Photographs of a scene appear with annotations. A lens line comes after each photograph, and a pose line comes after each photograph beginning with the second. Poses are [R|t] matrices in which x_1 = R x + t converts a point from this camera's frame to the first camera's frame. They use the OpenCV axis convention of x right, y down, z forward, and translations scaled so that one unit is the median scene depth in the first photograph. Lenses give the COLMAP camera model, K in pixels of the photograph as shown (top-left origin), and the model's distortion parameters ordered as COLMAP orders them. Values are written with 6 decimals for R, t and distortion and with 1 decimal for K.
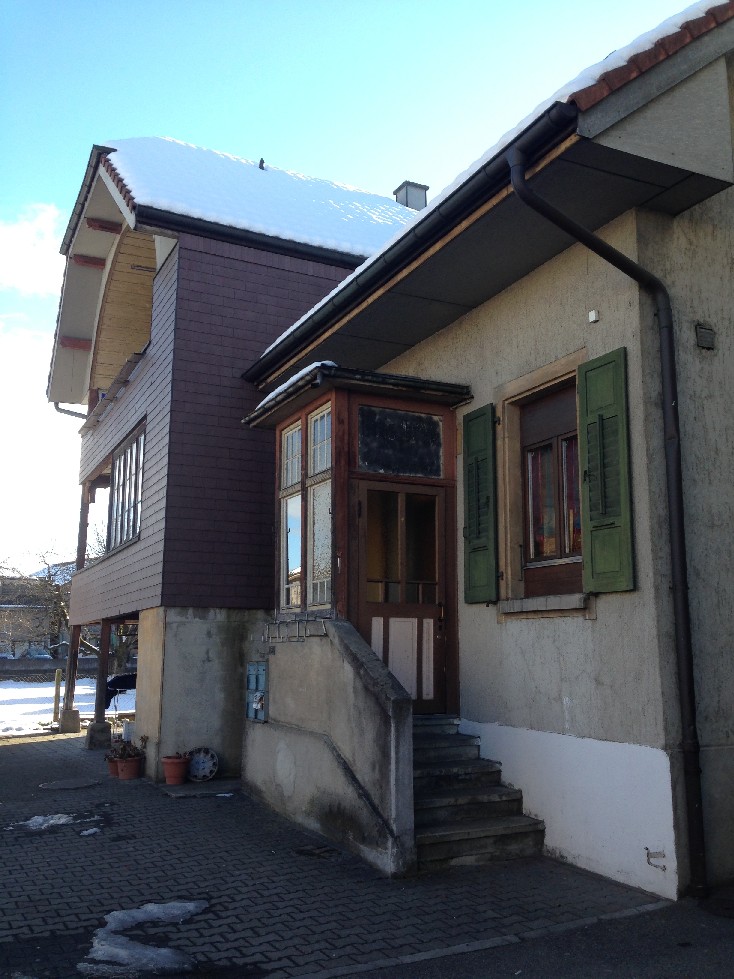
lens RADIAL K [[911.9, 0, 367.0], [0, 911.9, 489.5], [0, 0, 1]] dist [0.017383, 0.003093]
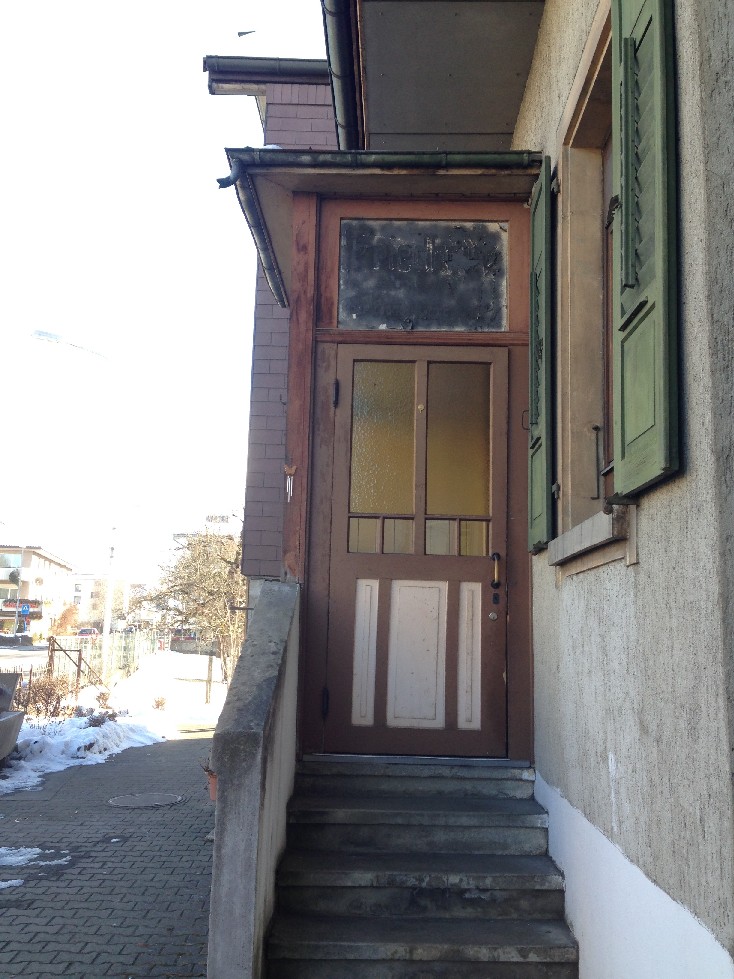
lens RADIAL K [[911.9, 0, 367.0], [0, 911.9, 489.5], [0, 0, 1]] dist [0.017383, 0.003093]
pose [[0.889686, -0.053171, -0.453466, 0.264818], [0.055767, 0.998414, -0.007656, 0.086720], [0.453154, -0.018477, 0.891241, 0.486104]]
